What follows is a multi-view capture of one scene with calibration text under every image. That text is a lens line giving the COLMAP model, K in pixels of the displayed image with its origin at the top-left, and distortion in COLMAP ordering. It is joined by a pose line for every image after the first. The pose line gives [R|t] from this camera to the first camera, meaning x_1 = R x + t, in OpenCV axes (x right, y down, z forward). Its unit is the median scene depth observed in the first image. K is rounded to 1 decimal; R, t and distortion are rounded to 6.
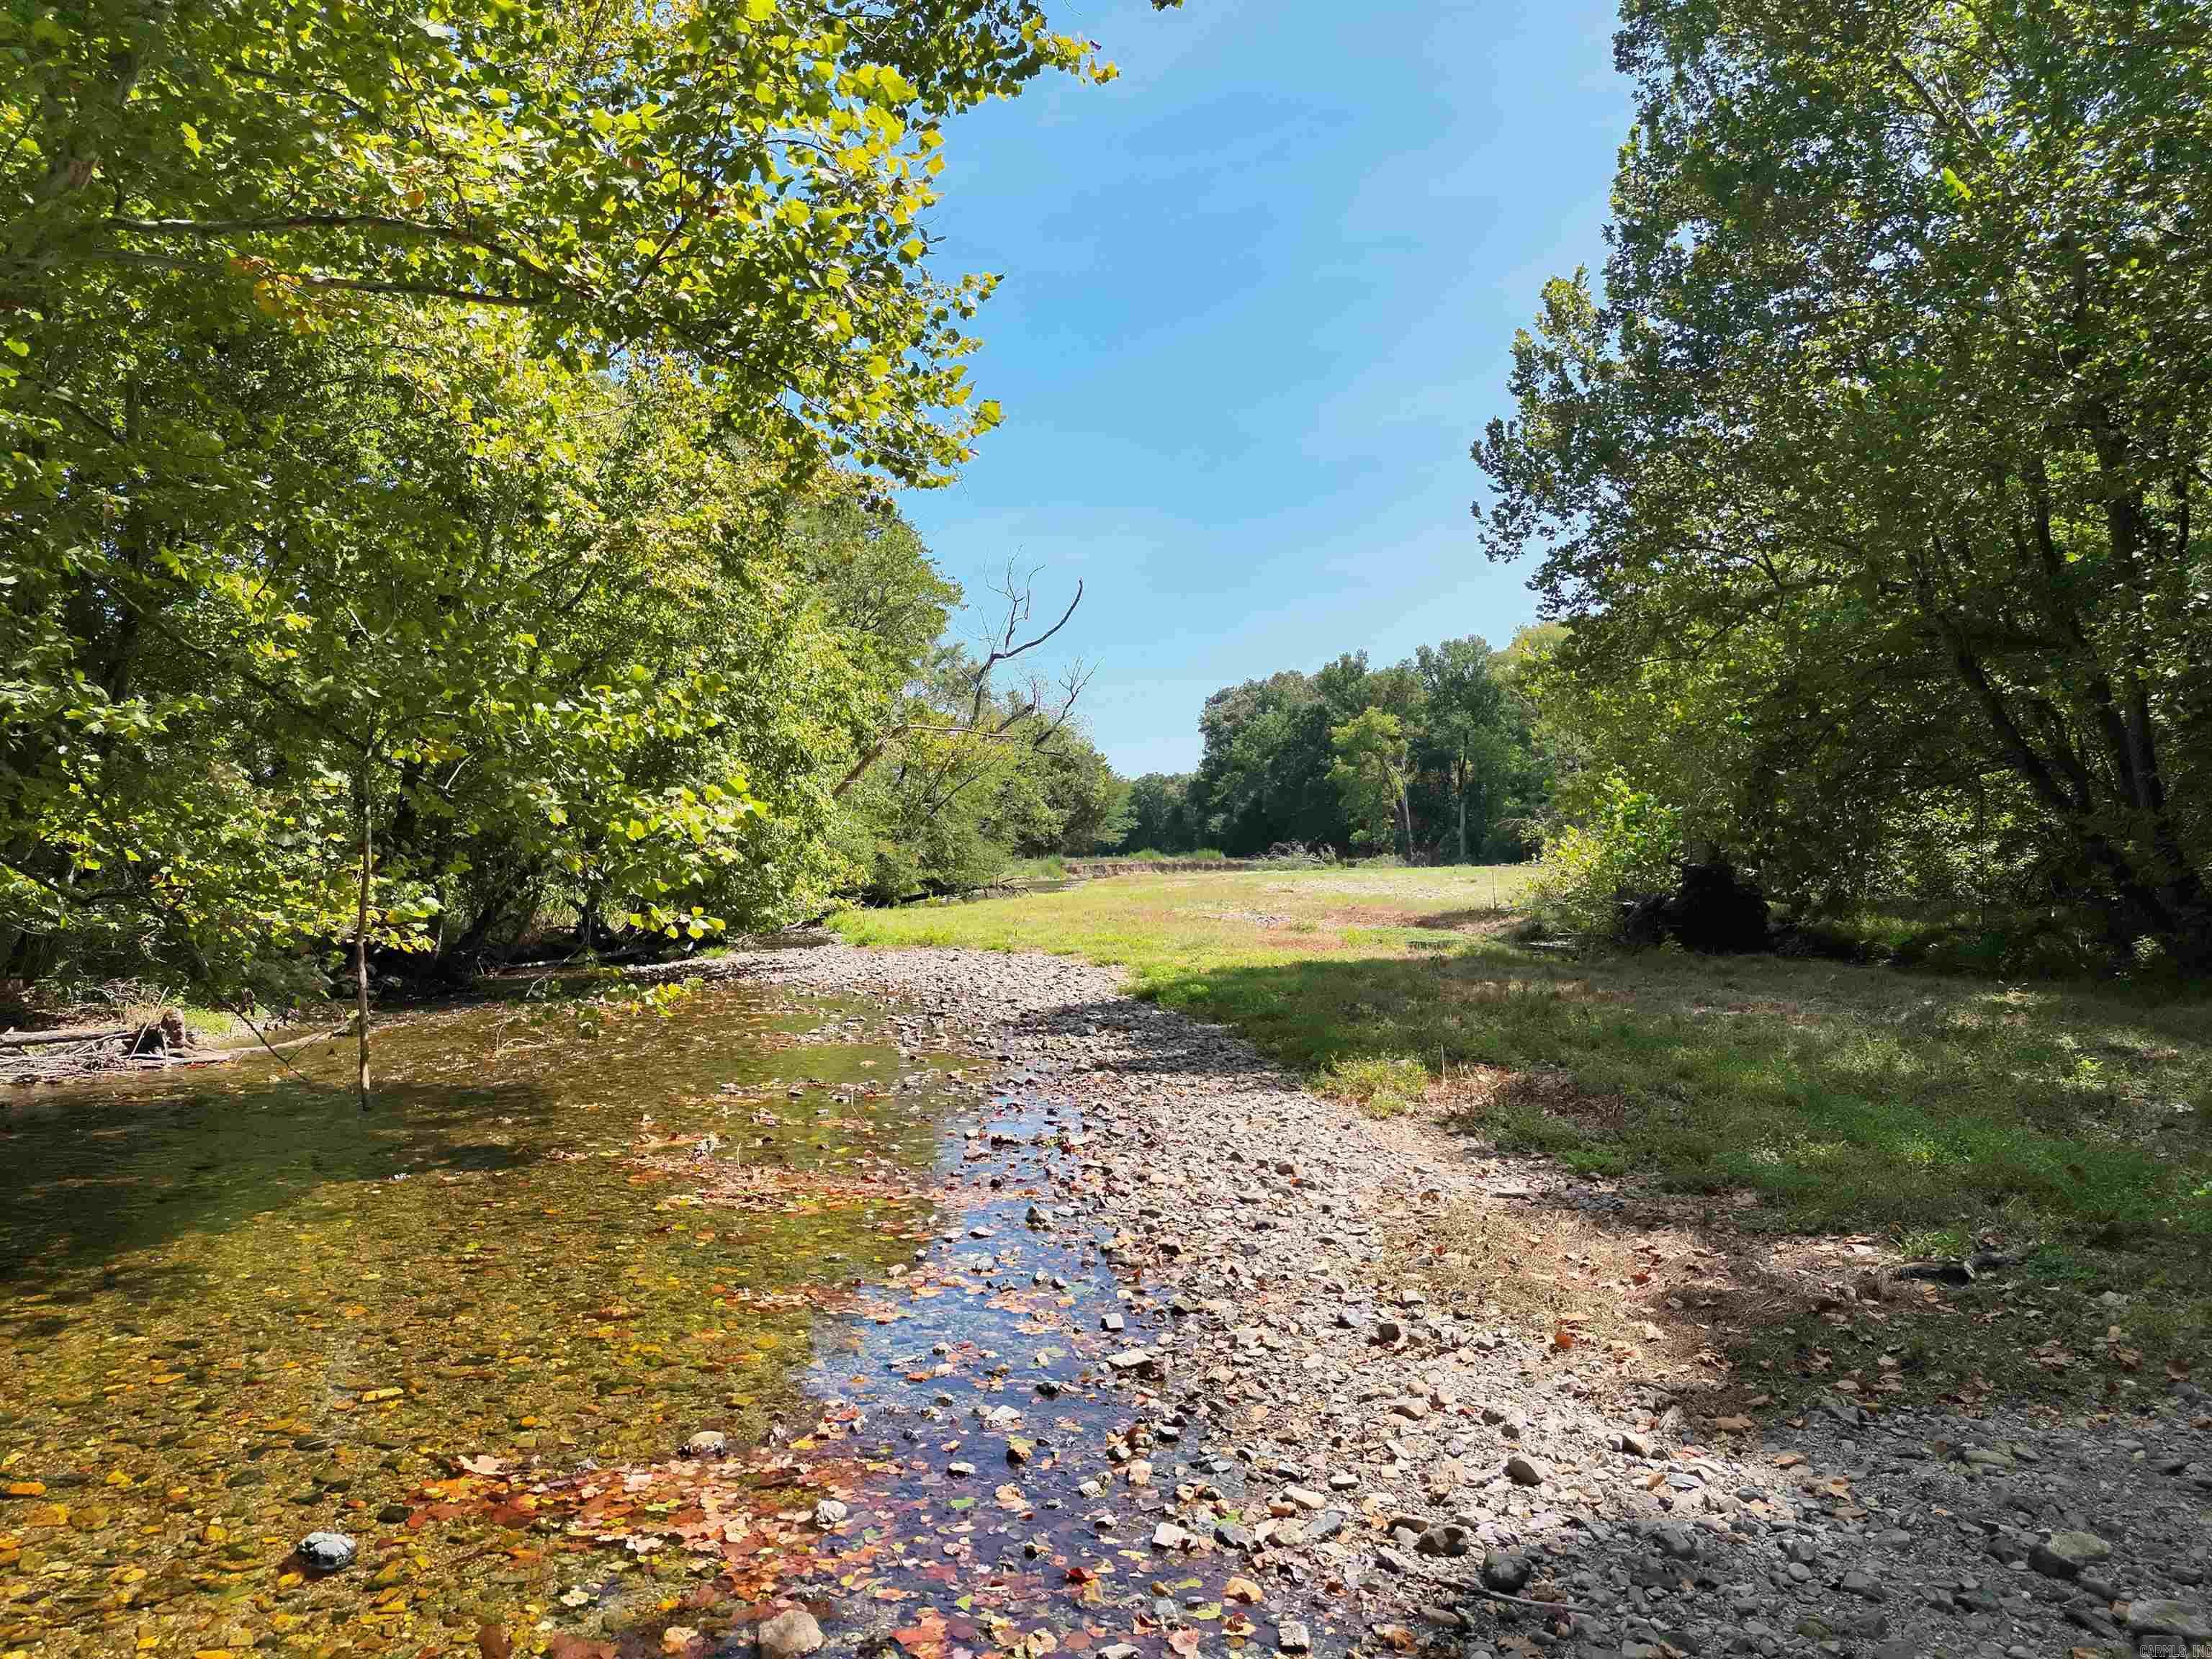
lens RADIAL K [[1527.0, 0, 1101.0], [0, 1527.0, 834.2], [0, 0, 1]] dist [0.049736, -0.001442]
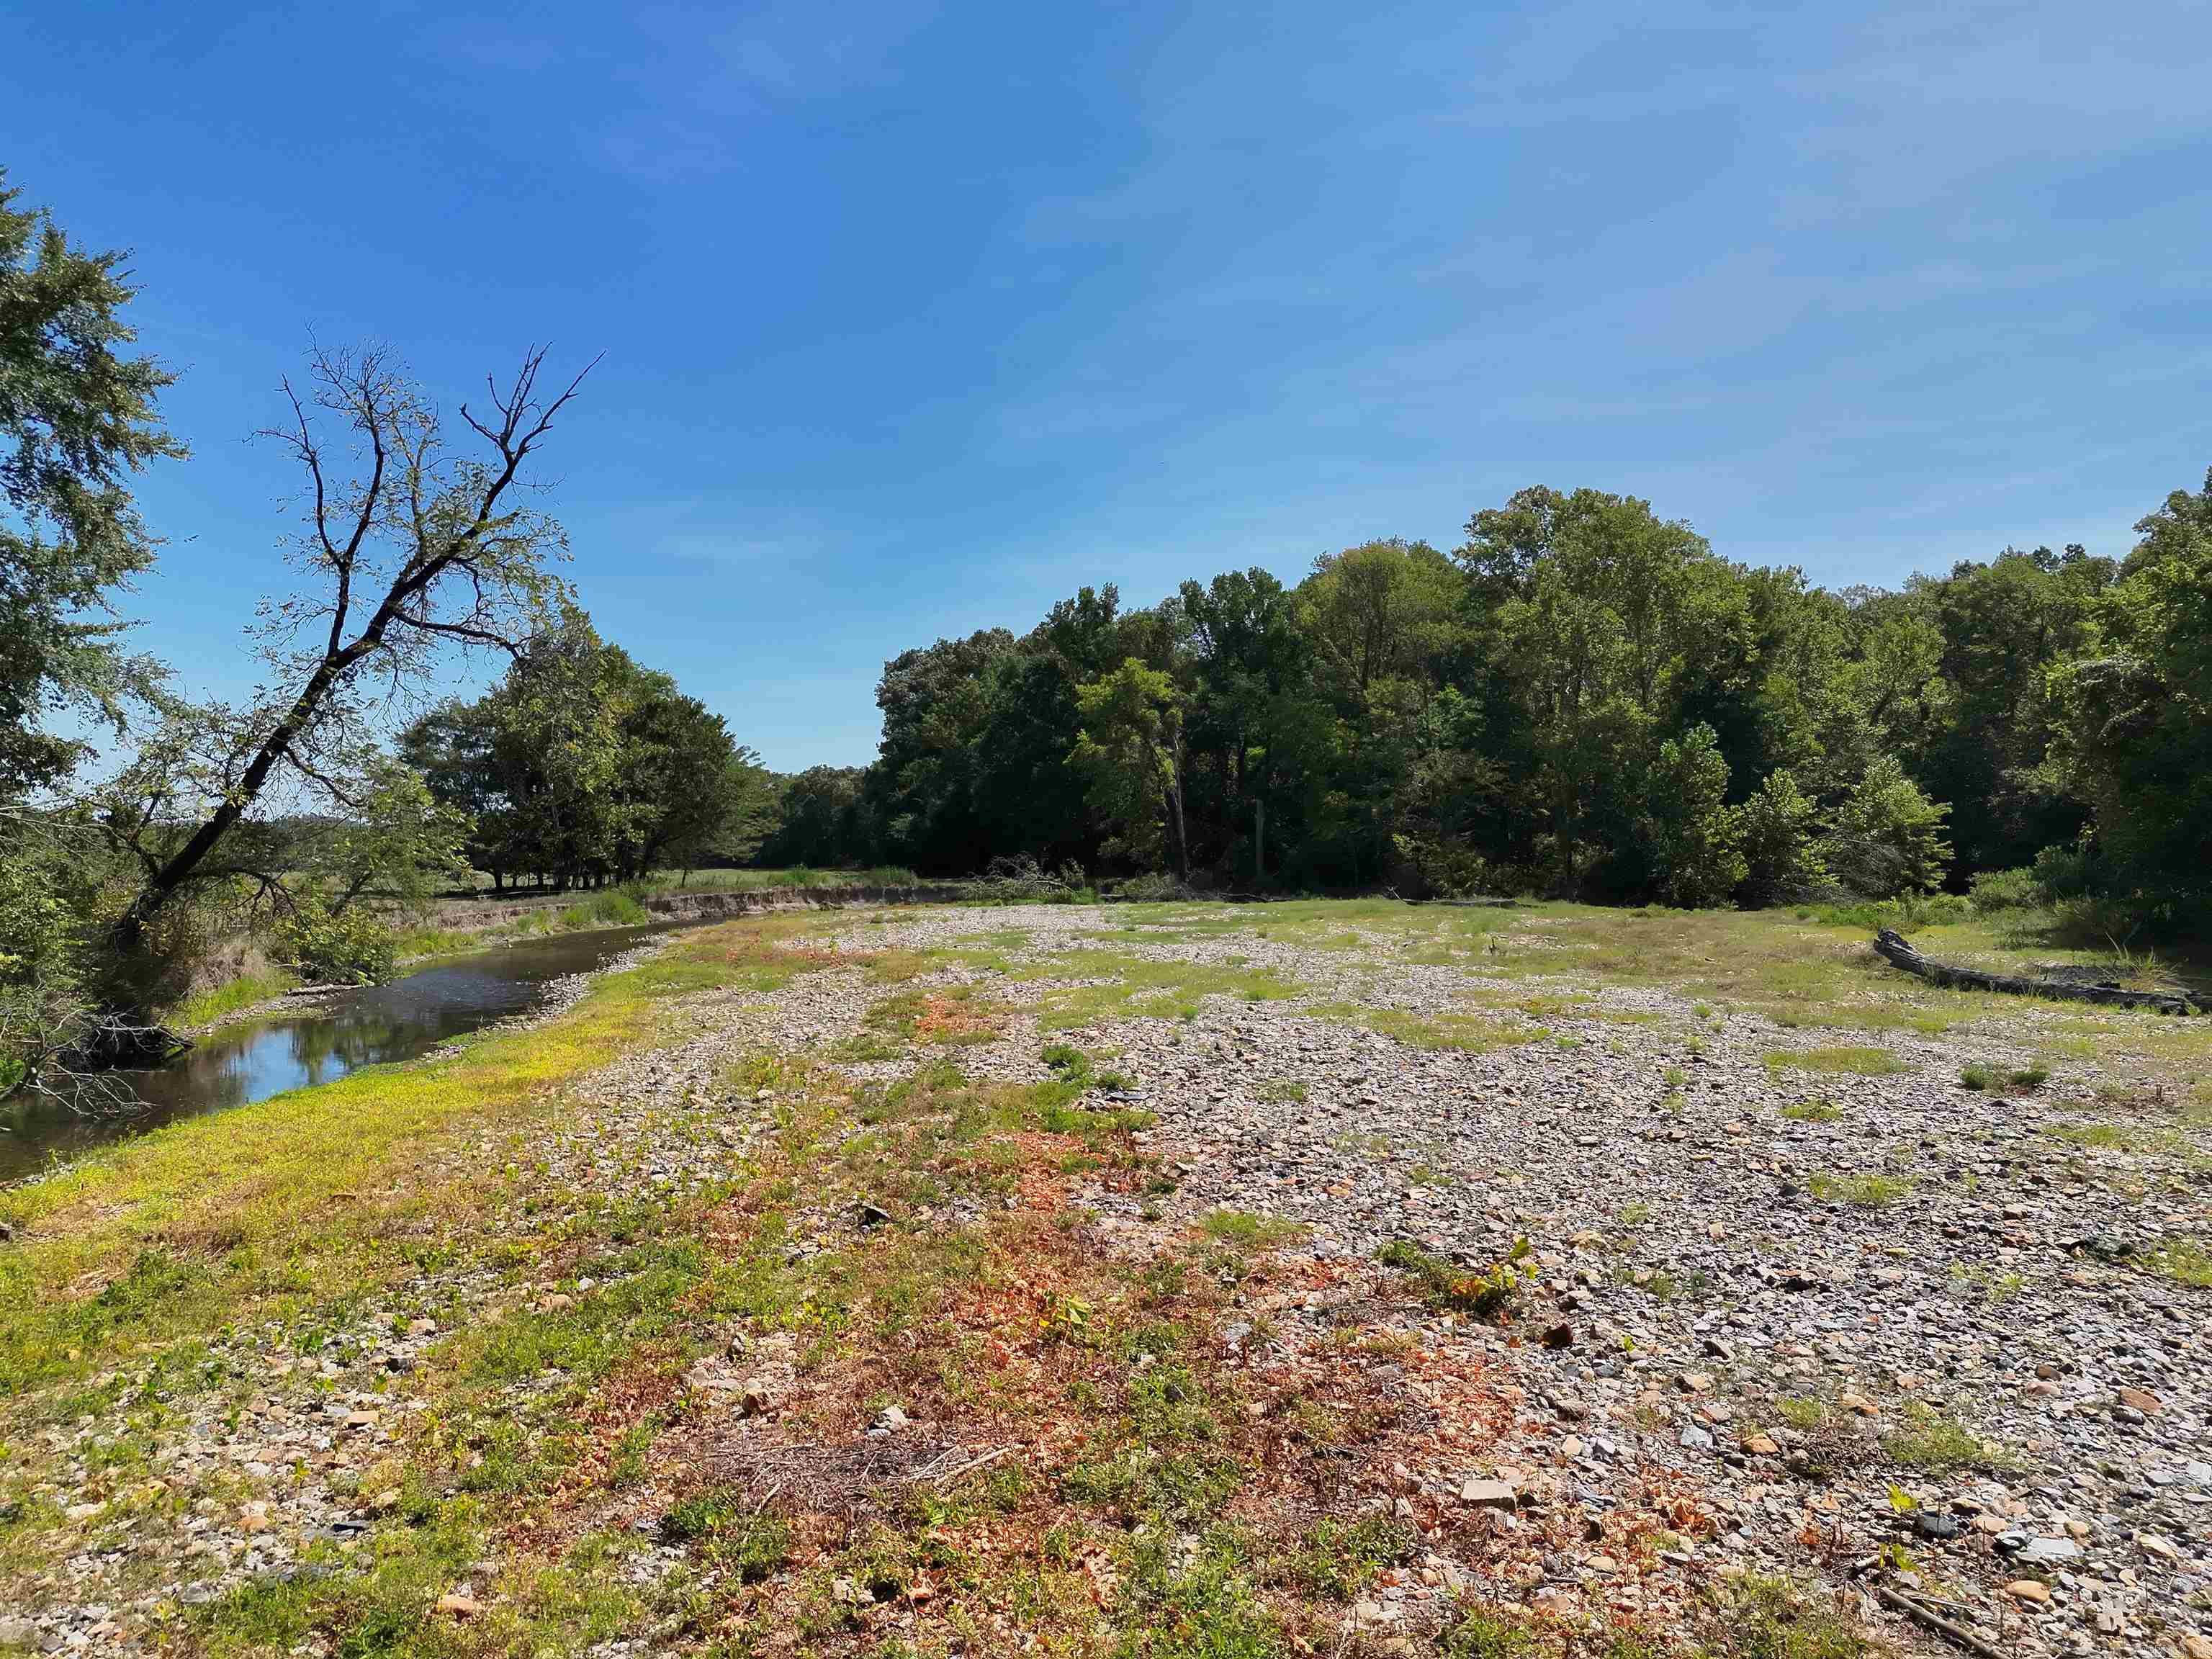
lens RADIAL K [[1527.0, 0, 1101.4], [0, 1527.0, 840.5], [0, 0, 1]] dist [0.049736, -0.001442]
pose [[0.977665, 0.000565, 0.210167, 0.018093], [-0.001604, 0.999987, 0.004772, -0.004504], [-0.210162, -0.005003, 0.977654, 0.305080]]
